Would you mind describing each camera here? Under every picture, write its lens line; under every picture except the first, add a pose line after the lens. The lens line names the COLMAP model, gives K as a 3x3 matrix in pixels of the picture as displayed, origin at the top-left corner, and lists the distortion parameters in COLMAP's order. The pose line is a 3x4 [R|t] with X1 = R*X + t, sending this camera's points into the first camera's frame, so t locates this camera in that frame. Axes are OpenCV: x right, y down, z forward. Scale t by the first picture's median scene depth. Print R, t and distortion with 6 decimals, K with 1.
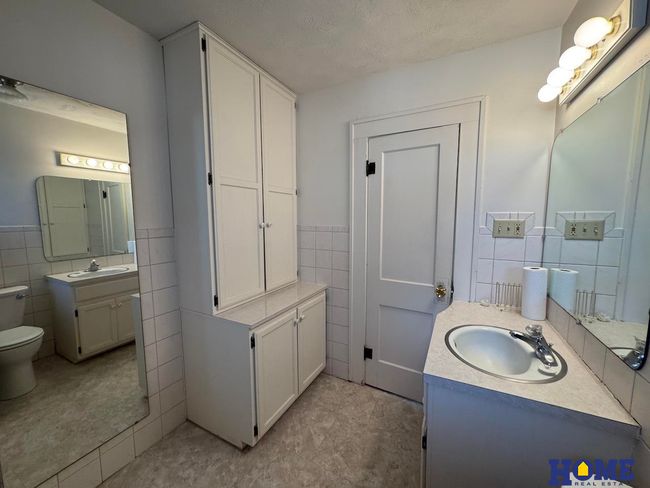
lens RADIAL K [[257.0, 0, 322.1], [0, 257.0, 240.8], [0, 0, 1]] dist [-0.000074, 0.000019]
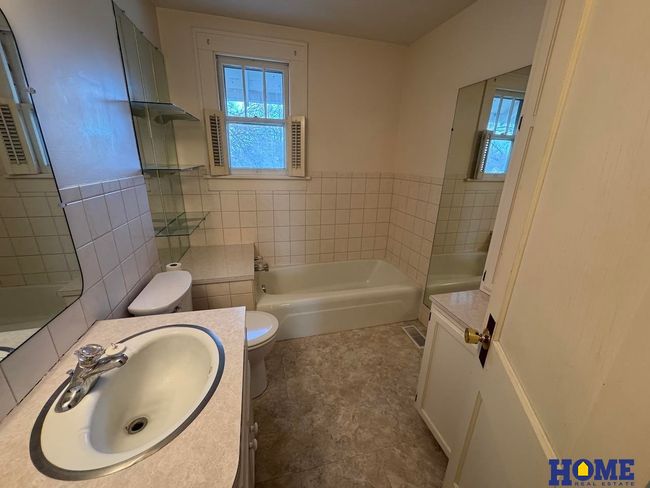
lens RADIAL K [[257.0, 0, 322.9], [0, 257.0, 245.6], [0, 0, 1]] dist [-0.000074, 0.000019]
pose [[-0.734814, 0.188908, -0.651431, 0.550268], [-0.102354, 0.918549, 0.381825, -0.129291], [0.670502, 0.347247, -0.655627, 1.234681]]
